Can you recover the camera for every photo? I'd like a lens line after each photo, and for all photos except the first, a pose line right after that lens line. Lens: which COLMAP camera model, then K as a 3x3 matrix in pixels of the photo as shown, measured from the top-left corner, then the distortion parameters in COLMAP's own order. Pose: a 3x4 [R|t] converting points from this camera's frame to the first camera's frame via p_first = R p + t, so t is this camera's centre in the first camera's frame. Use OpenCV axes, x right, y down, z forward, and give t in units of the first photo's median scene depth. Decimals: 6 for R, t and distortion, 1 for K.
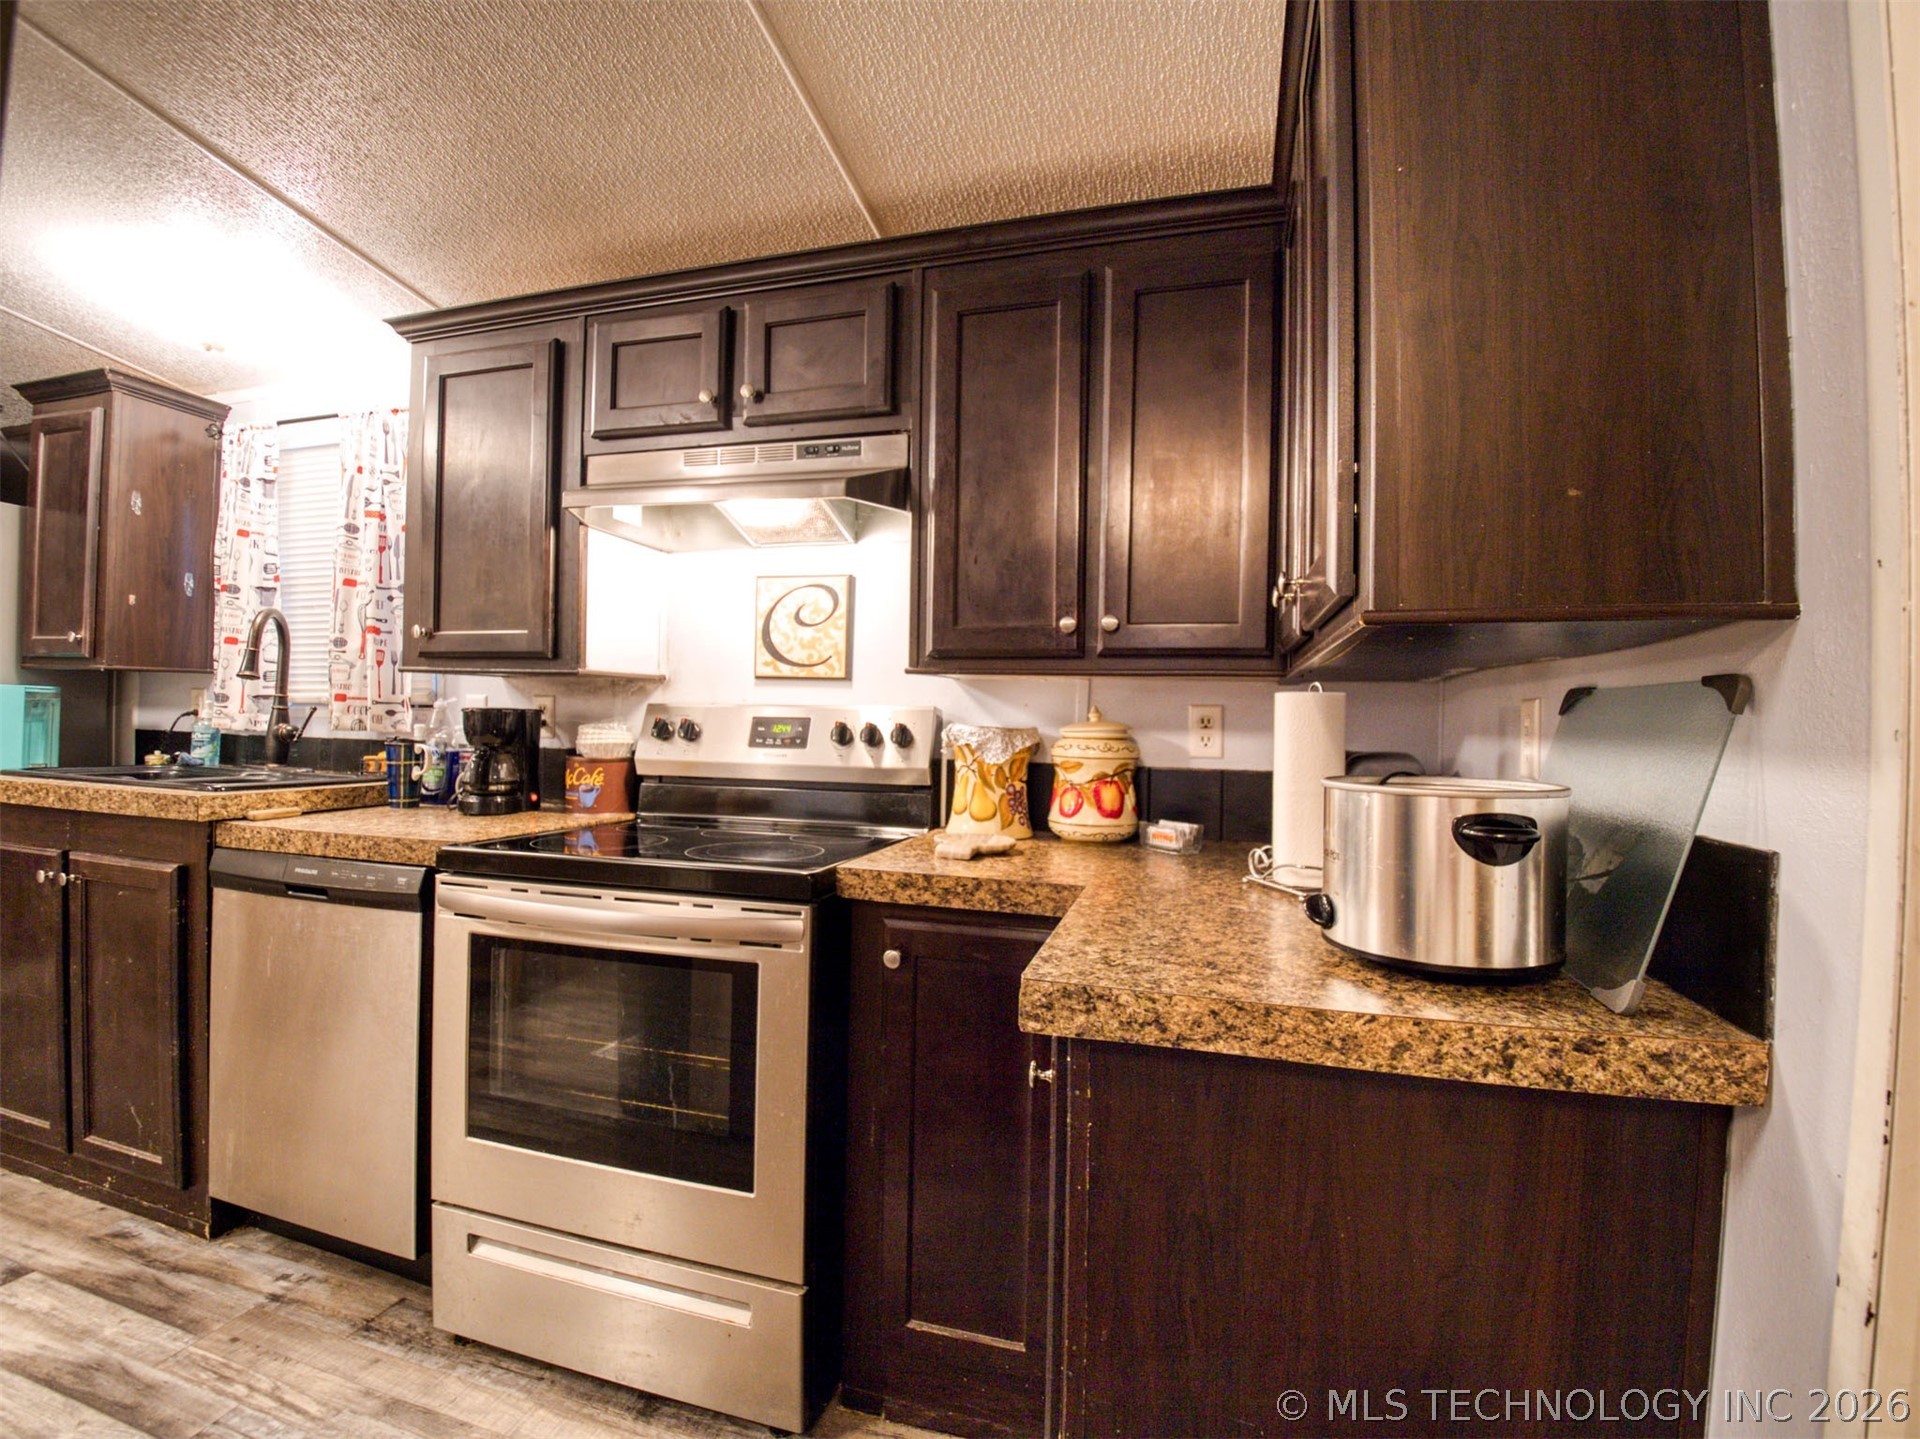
lens RADIAL K [[833.2, 0, 960.0], [0, 833.2, 719.5], [0, 0, 1]] dist [-0.053740, 0.000453]
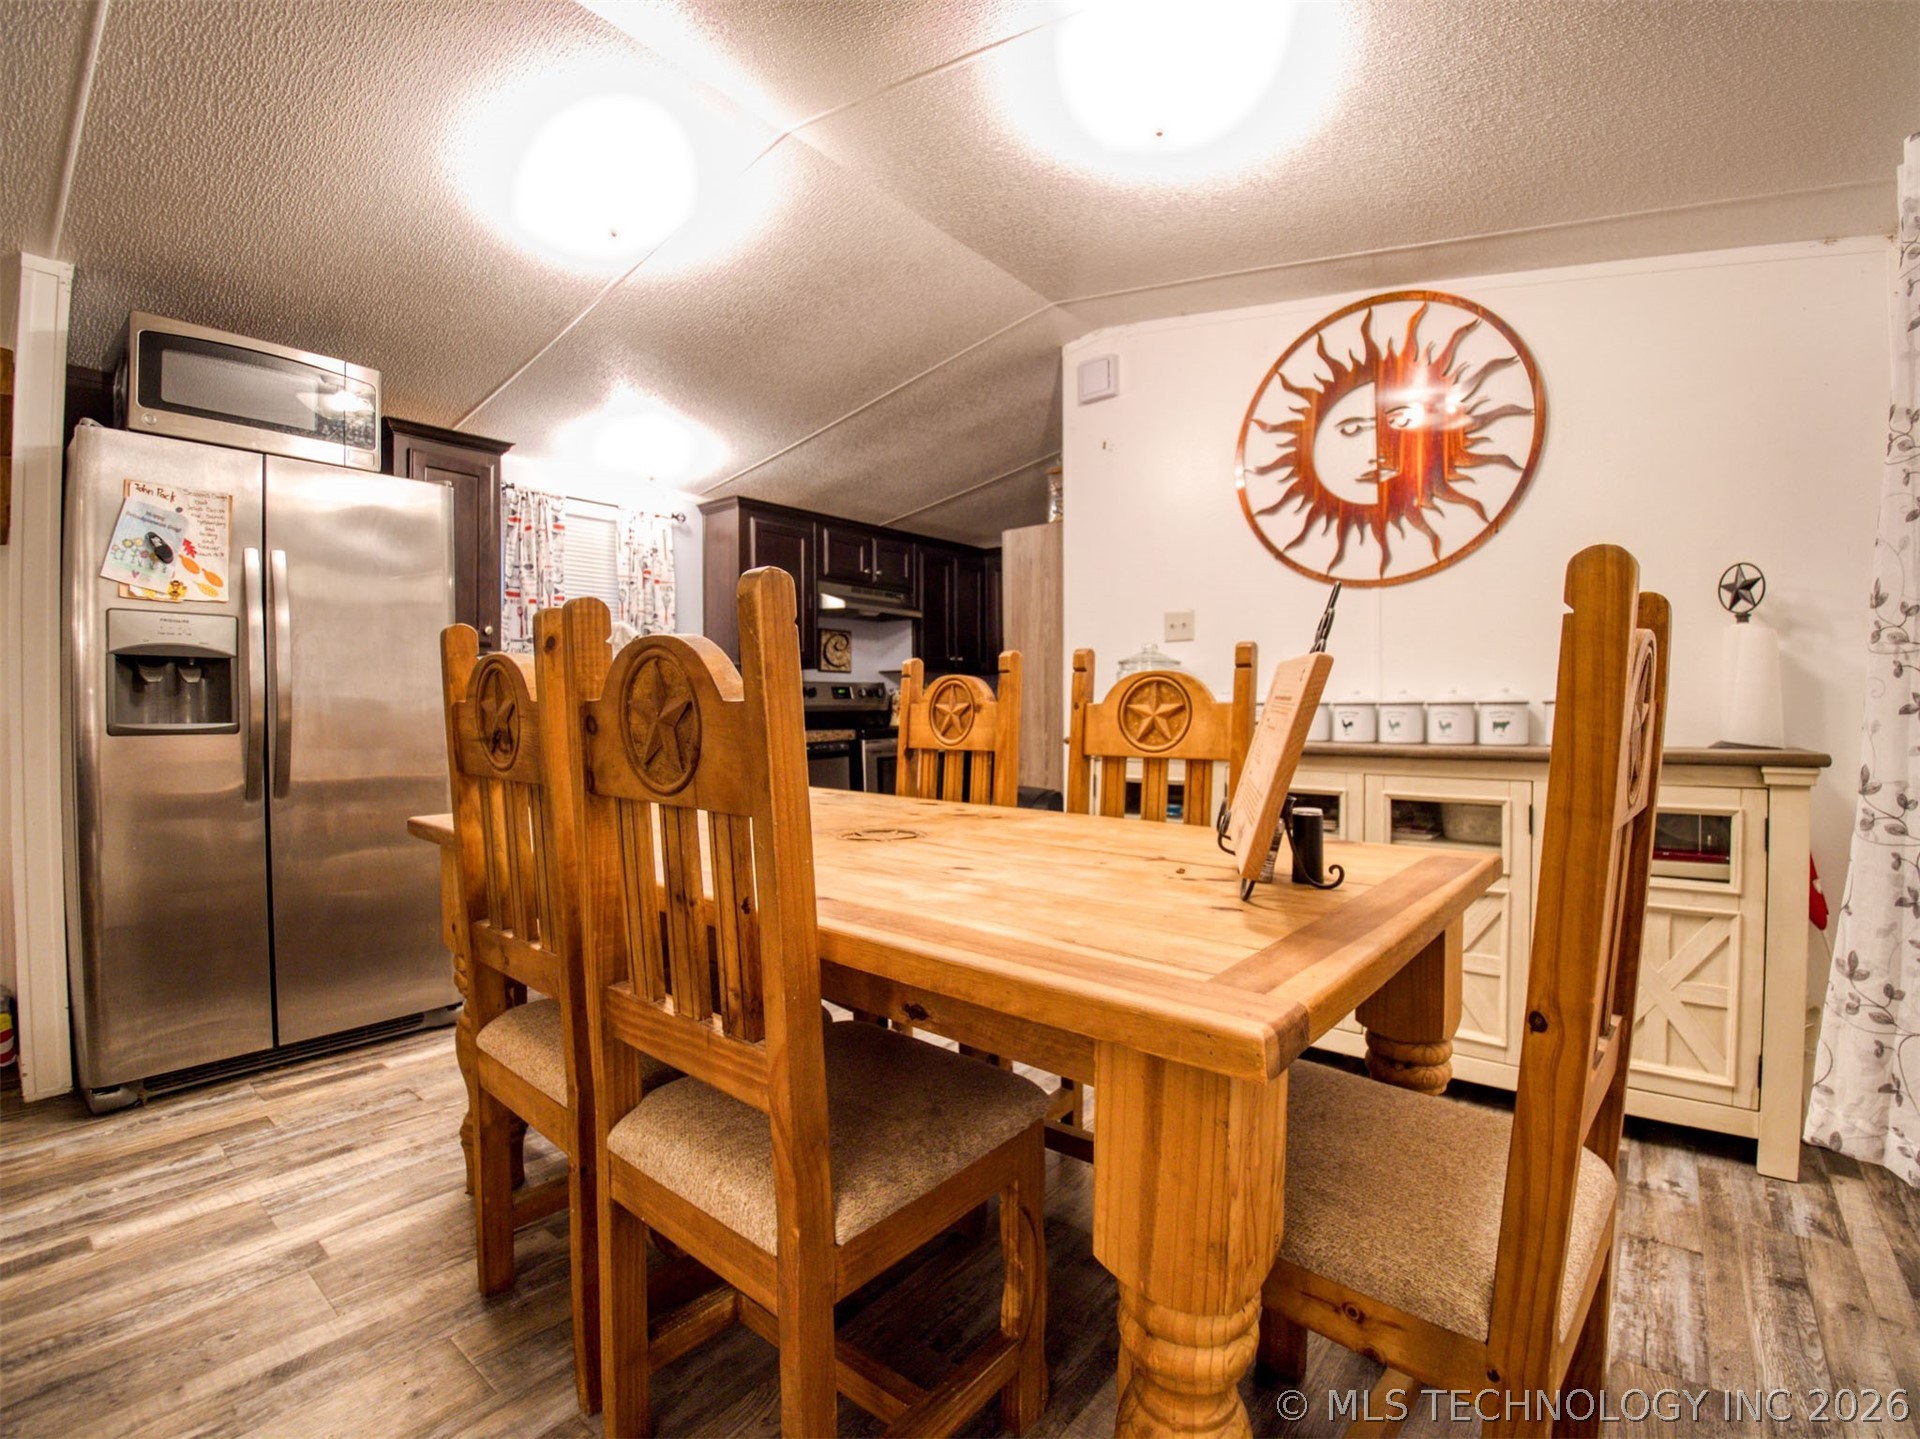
lens RADIAL K [[864.7, 0, 970.8], [0, 864.7, 710.6], [0, 0, 1]] dist [-0.010656, -0.019813]
pose [[0.413974, -0.027959, 0.909859, -2.748194], [0.018472, 0.999580, 0.022312, 0.021962], [-0.910101, 0.007570, 0.414317, -0.514792]]
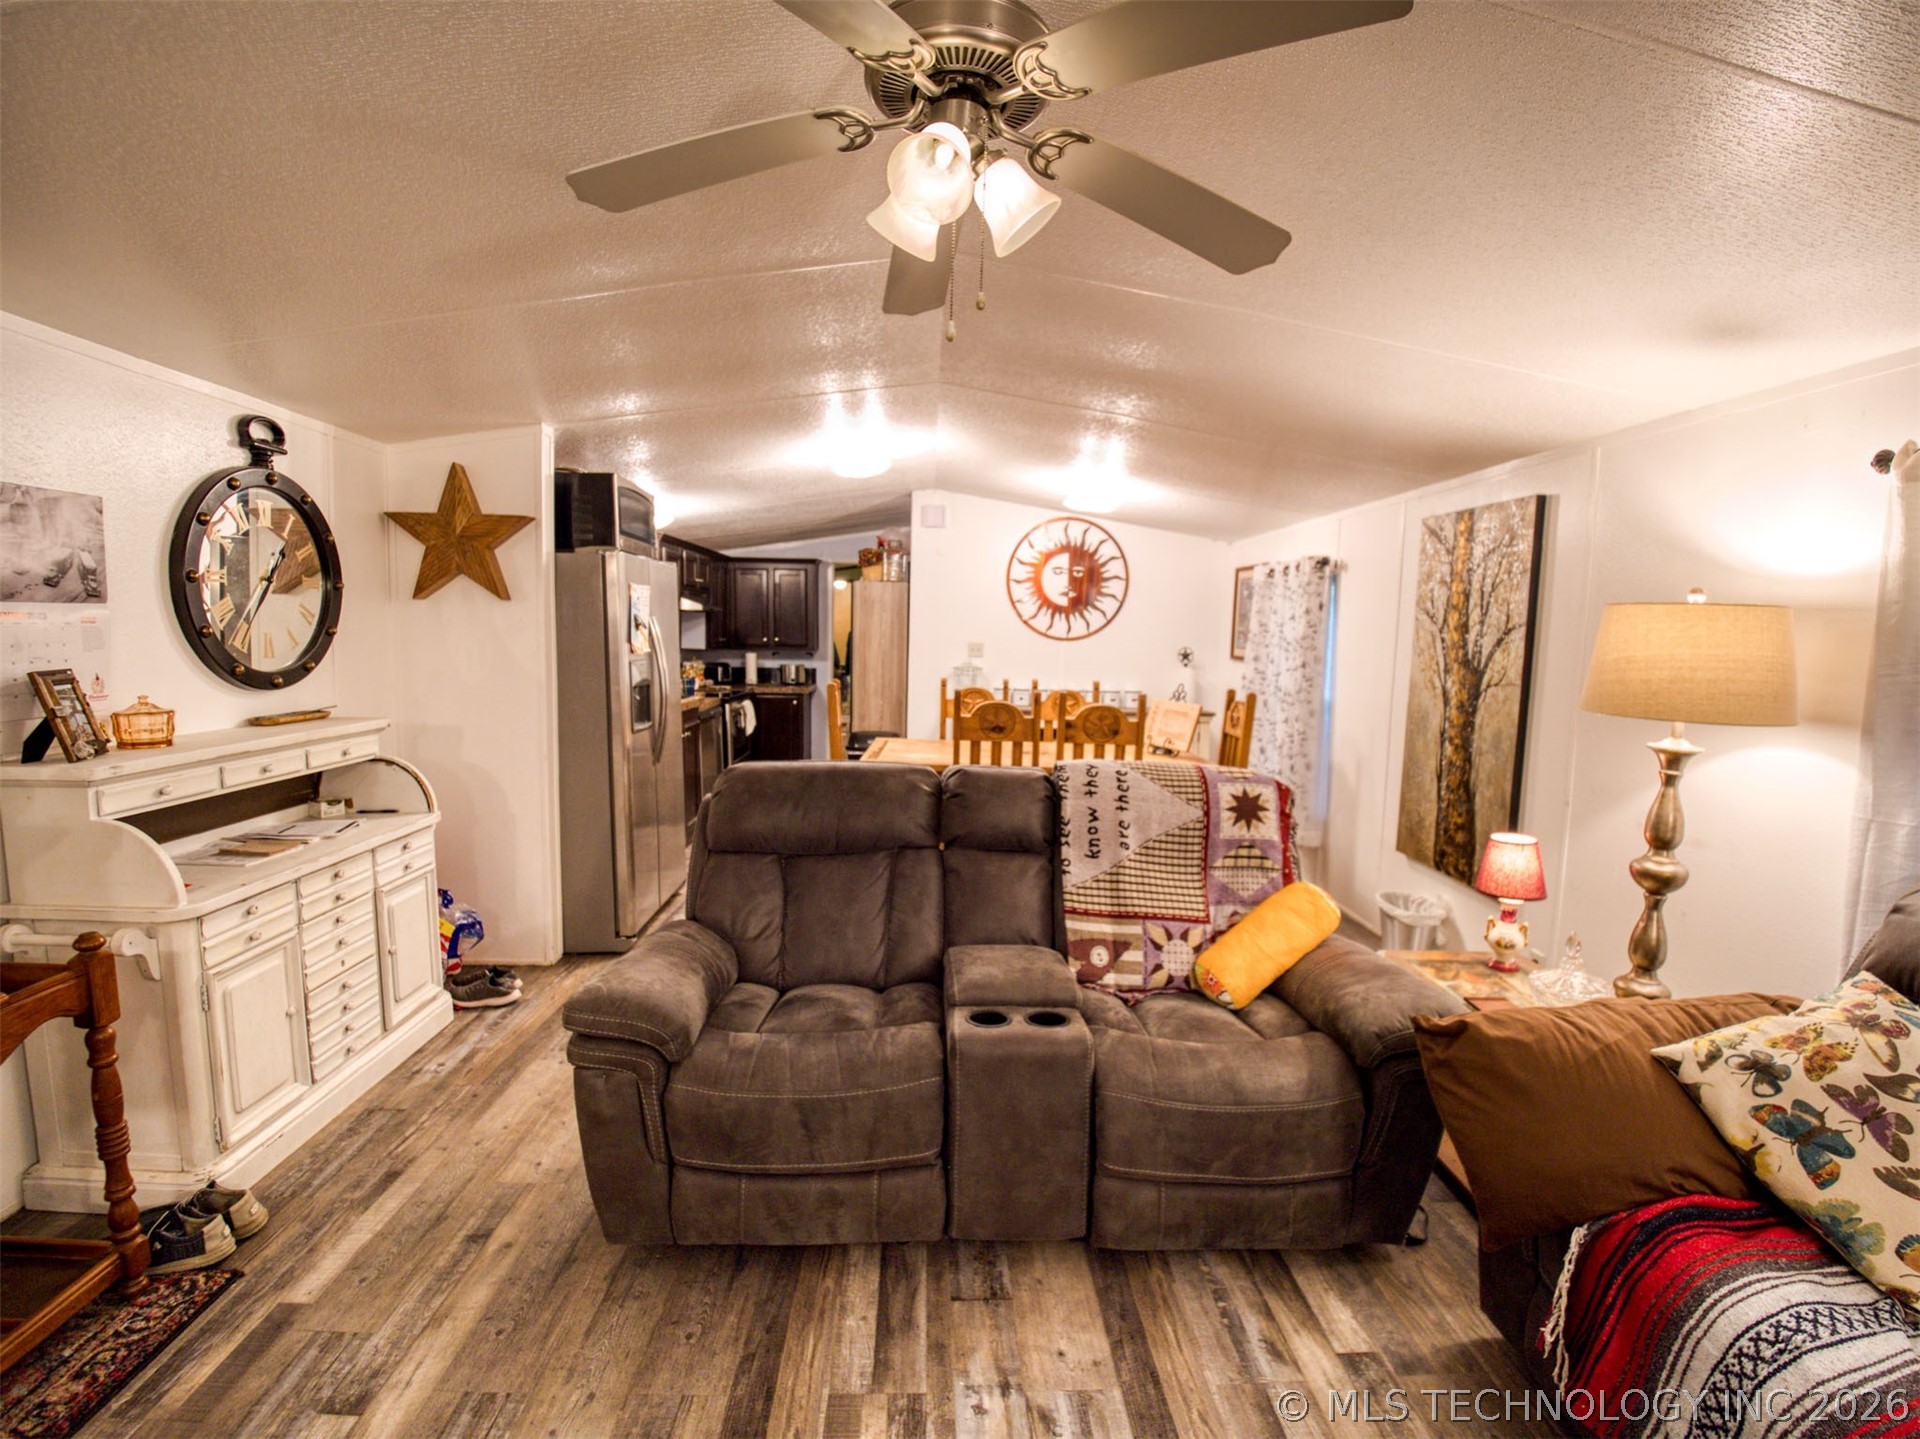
lens RADIAL K [[864.7, 0, 970.8], [0, 864.7, 710.6], [0, 0, 1]] dist [-0.010656, -0.019813]
pose [[-0.284671, -0.113604, 0.951870, -4.472787], [-0.023455, 0.993481, 0.111556, -0.259383], [-0.958338, 0.009431, -0.285480, 0.911686]]
